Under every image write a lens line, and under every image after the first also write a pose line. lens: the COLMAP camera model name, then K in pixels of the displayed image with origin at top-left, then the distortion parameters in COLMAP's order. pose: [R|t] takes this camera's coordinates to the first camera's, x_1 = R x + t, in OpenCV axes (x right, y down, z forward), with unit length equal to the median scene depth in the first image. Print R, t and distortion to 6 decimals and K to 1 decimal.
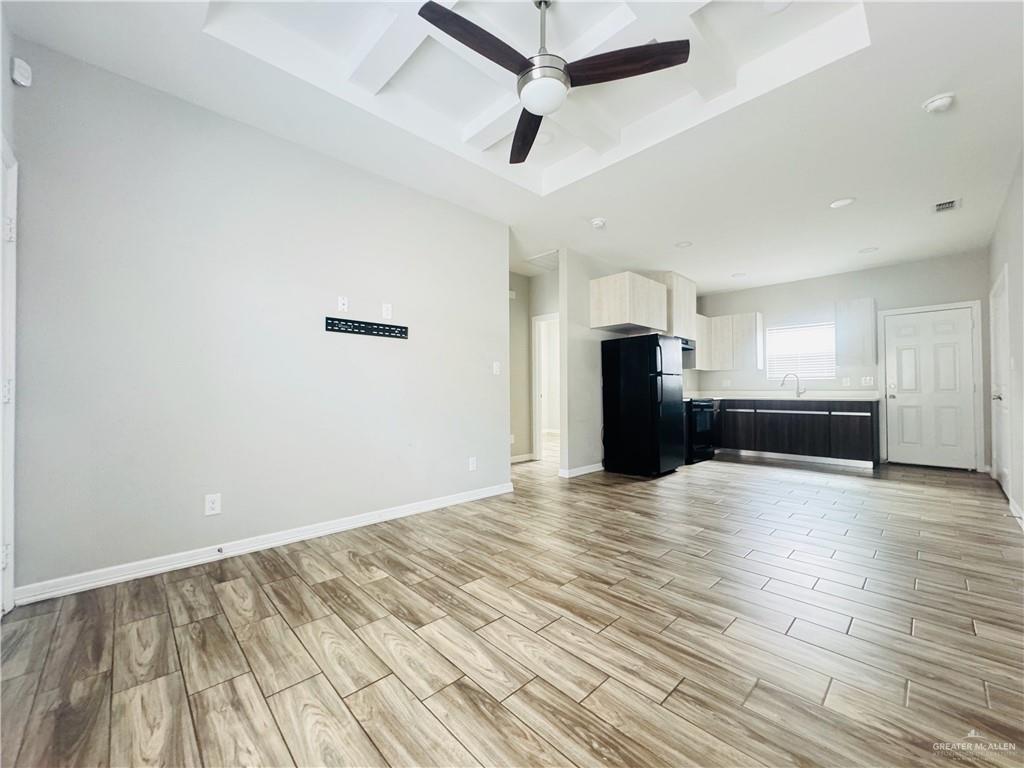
lens RADIAL K [[408.6, 0, 512.0], [0, 408.6, 384.0], [0, 0, 1]] dist [-0.000696, 0.000048]
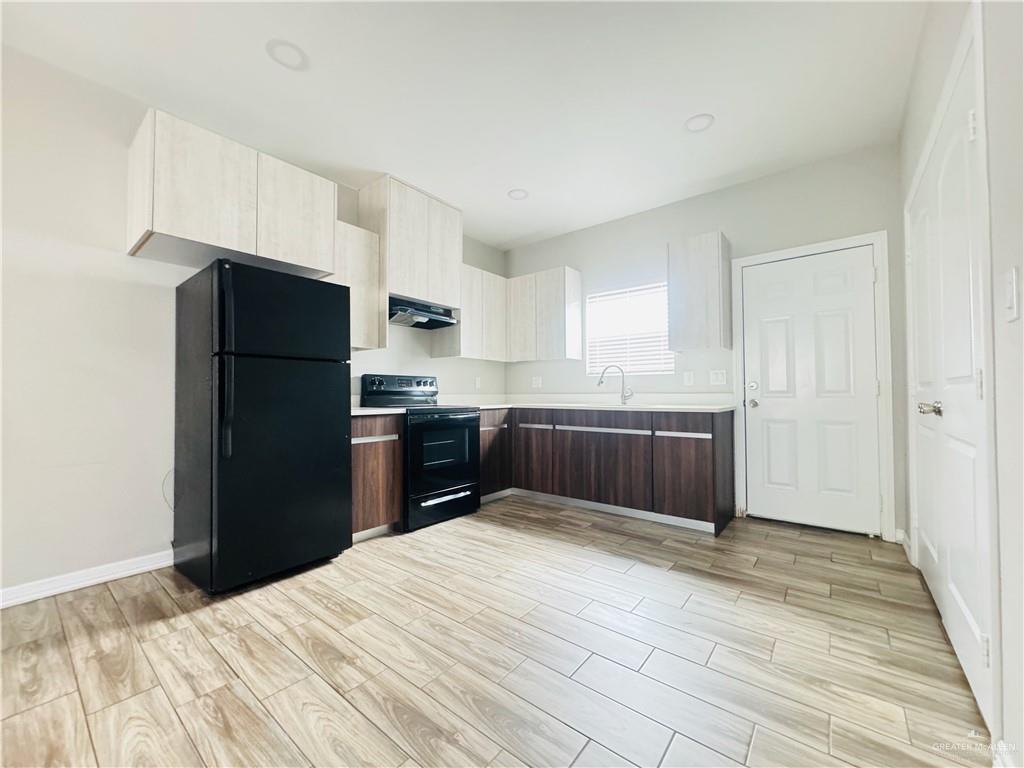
lens RADIAL K [[408.6, 0, 512.0], [0, 408.6, 384.0], [0, 0, 1]] dist [-0.000696, 0.000048]
pose [[0.991674, 0.003618, 0.128726, 0.511583], [-0.002437, 0.999954, -0.009328, 0.008937], [-0.128754, 0.008937, 0.991636, 0.462554]]
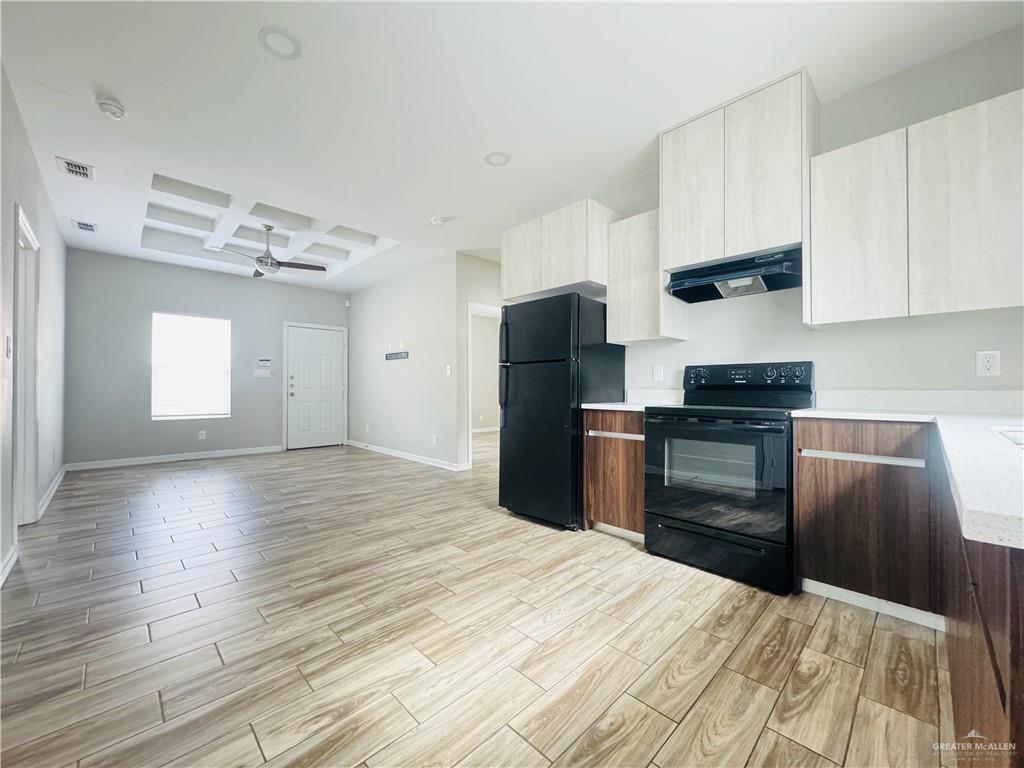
lens RADIAL K [[408.6, 0, 512.0], [0, 408.6, 384.0], [0, 0, 1]] dist [-0.000696, 0.000048]
pose [[0.013494, -0.003819, -0.999902, 0.897704], [0.016121, 0.999864, -0.003601, 0.010693], [0.999779, -0.016071, 0.013554, 0.856664]]
